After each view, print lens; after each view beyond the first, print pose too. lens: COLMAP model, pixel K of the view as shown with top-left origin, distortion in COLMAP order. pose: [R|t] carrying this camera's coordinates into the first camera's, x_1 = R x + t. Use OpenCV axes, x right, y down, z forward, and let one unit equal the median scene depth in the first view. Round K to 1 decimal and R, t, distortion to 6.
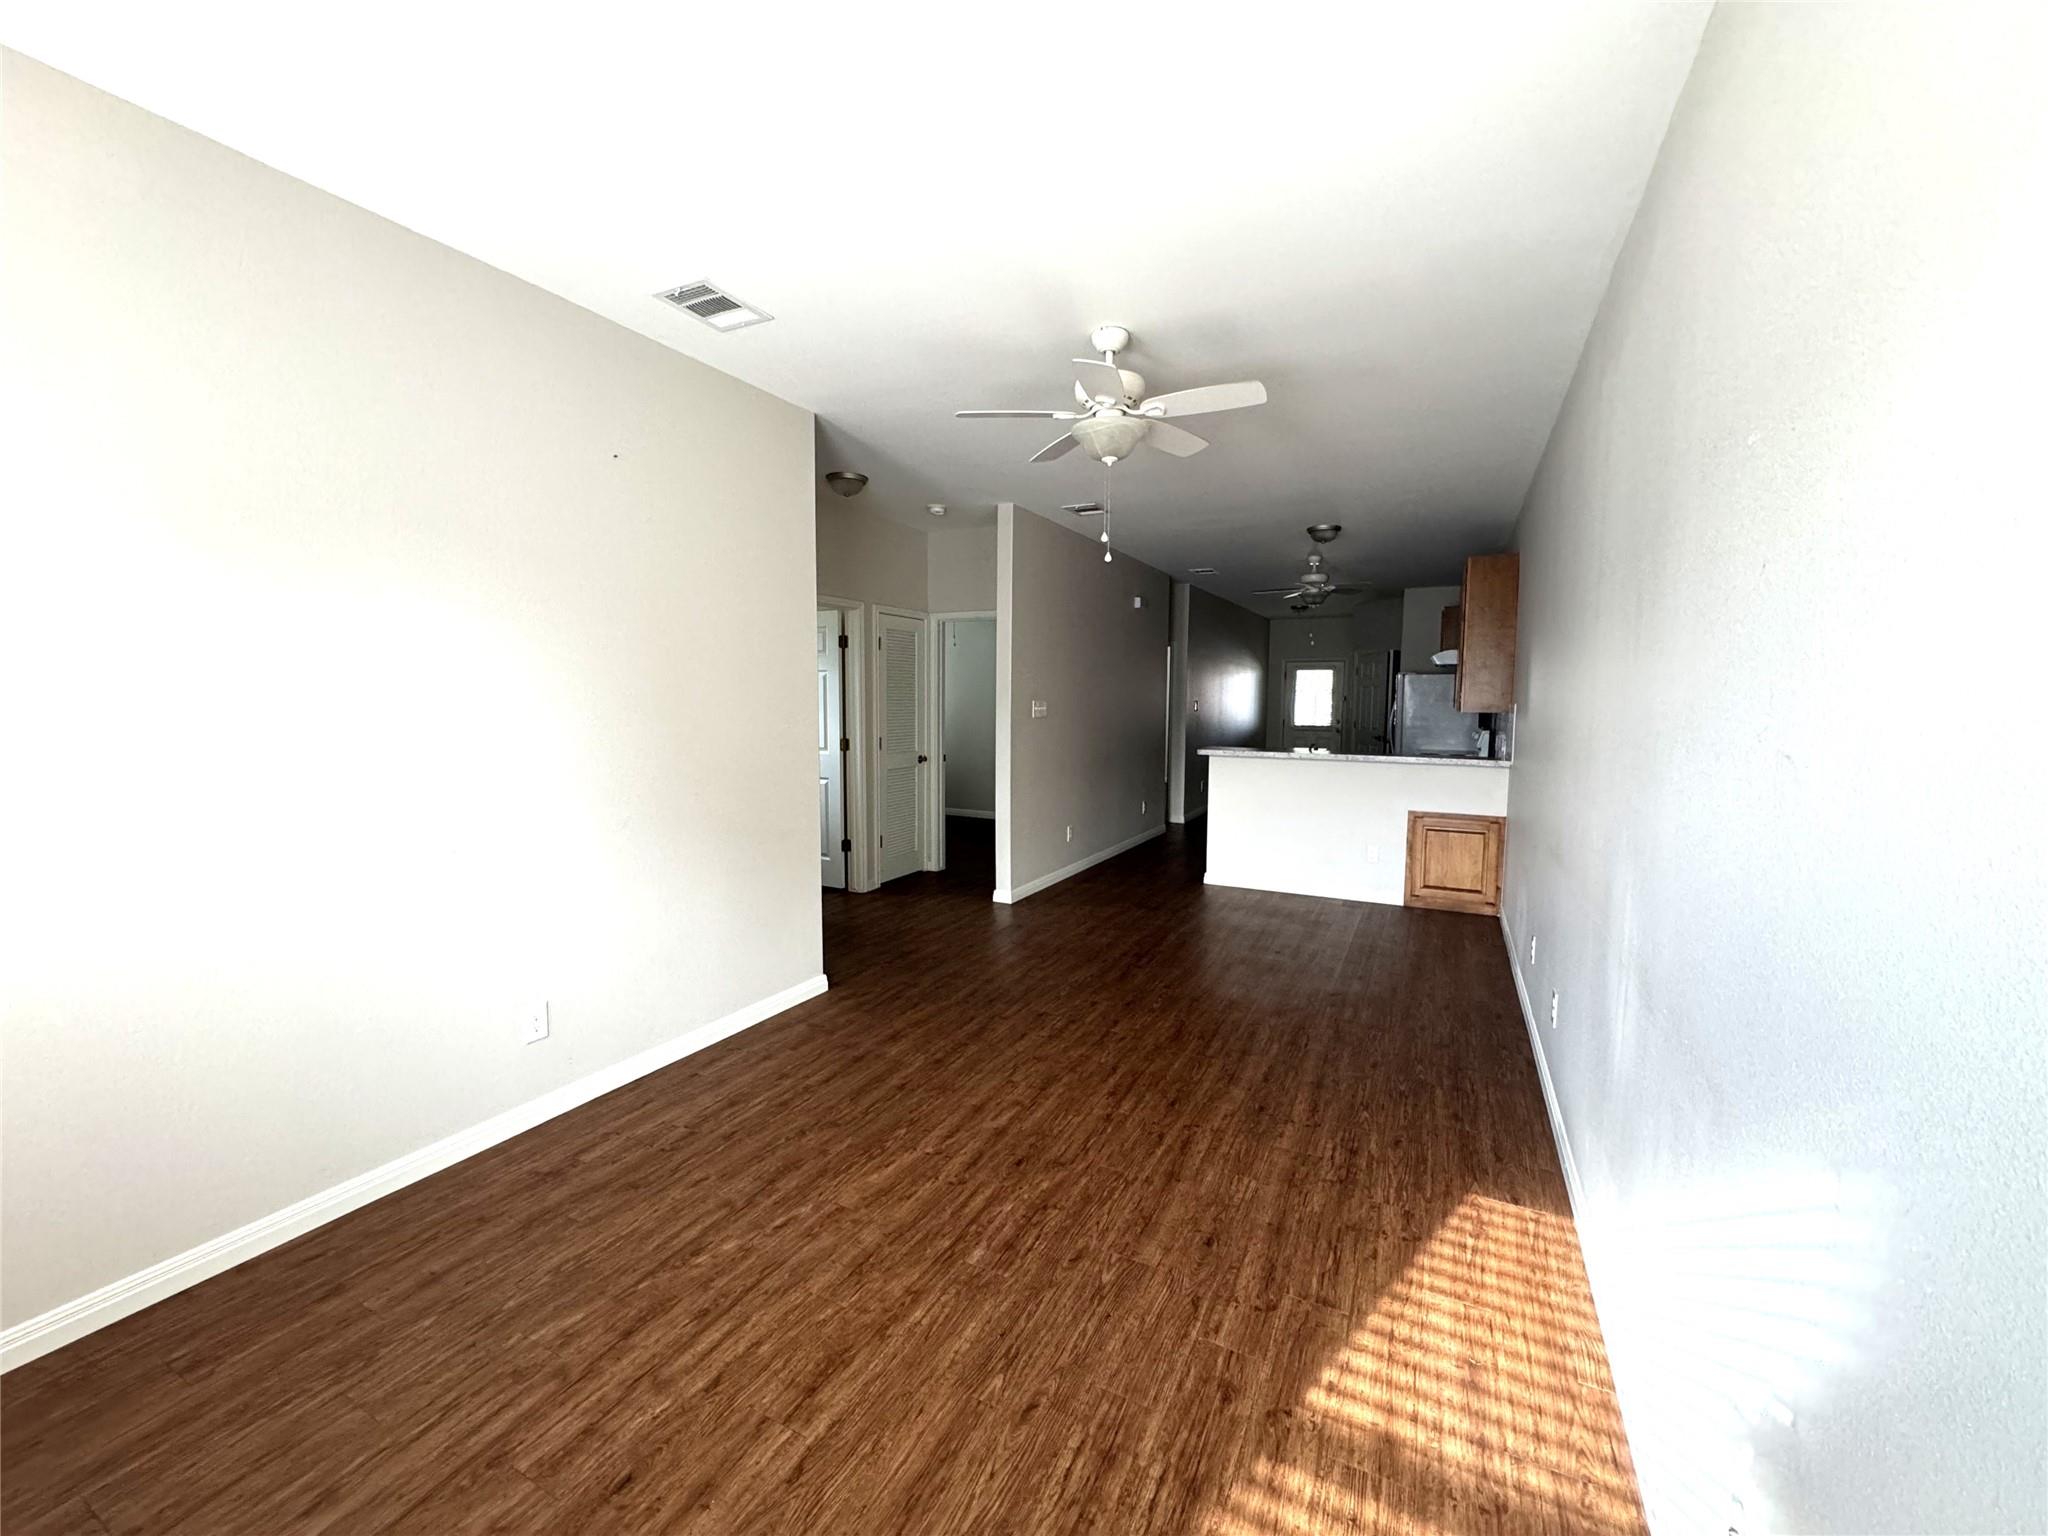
lens RADIAL K [[822.2, 0, 1029.9], [0, 822.2, 759.4], [0, 0, 1]] dist [-0.002391, -0.000197]
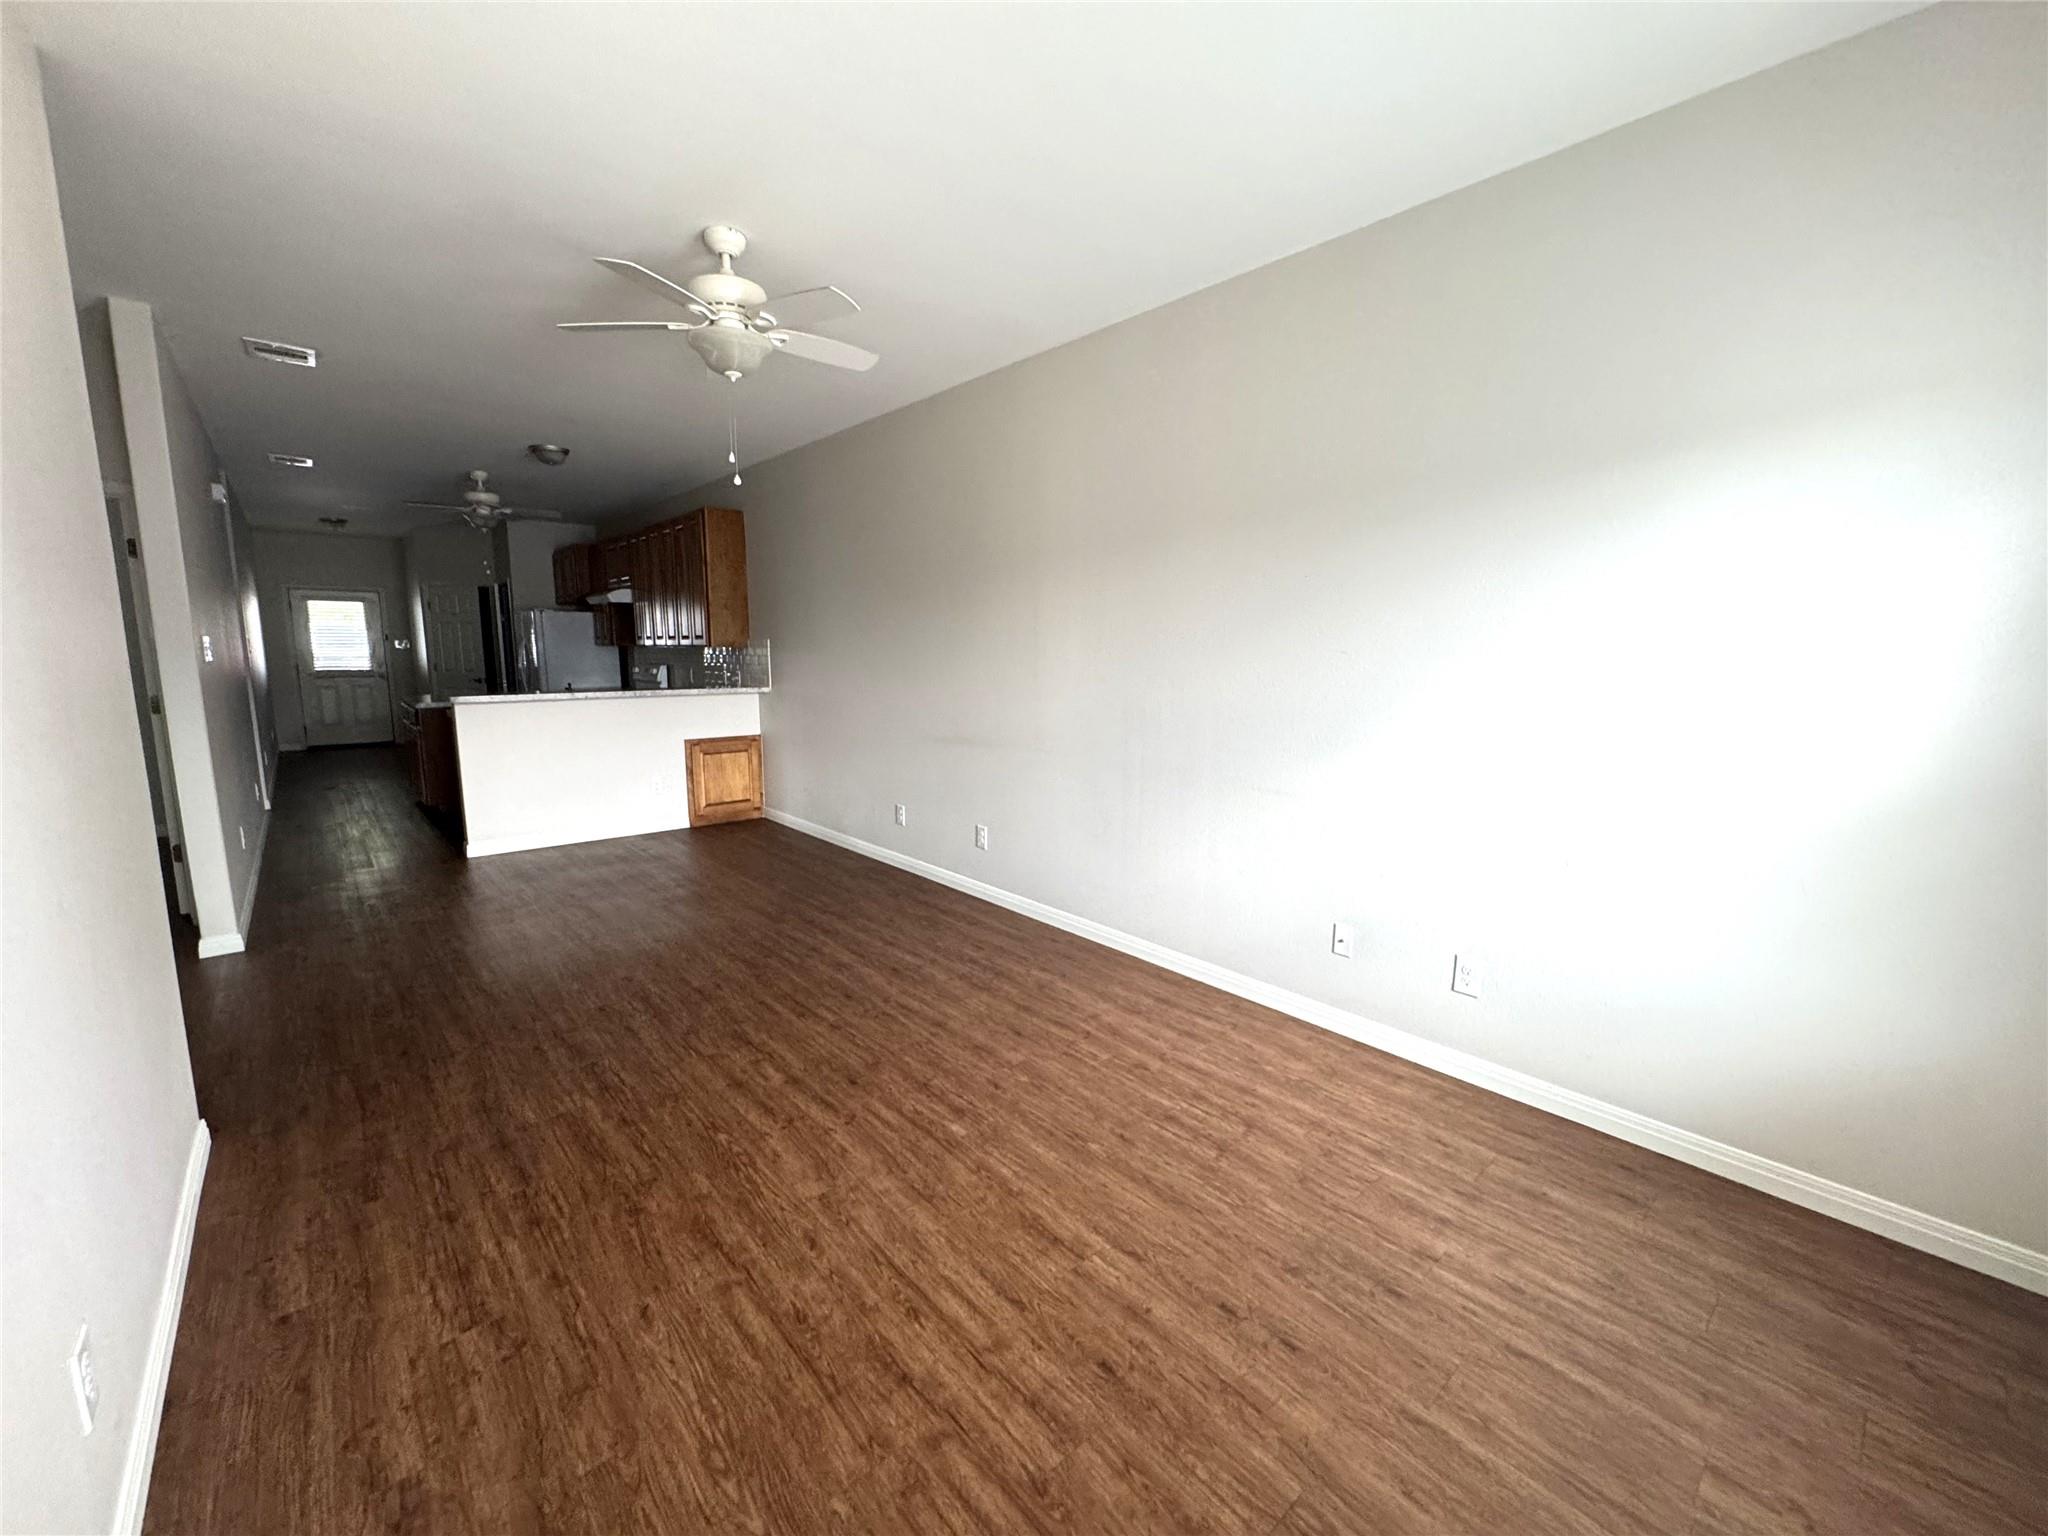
lens RADIAL K [[822.2, 0, 1022.6], [0, 822.2, 766.6], [0, 0, 1]] dist [-0.002391, -0.000197]
pose [[0.365044, -0.142824, 0.919969, -0.793064], [0.068563, 0.989603, 0.126429, -0.018519], [-0.928462, 0.016924, 0.371042, 0.390887]]
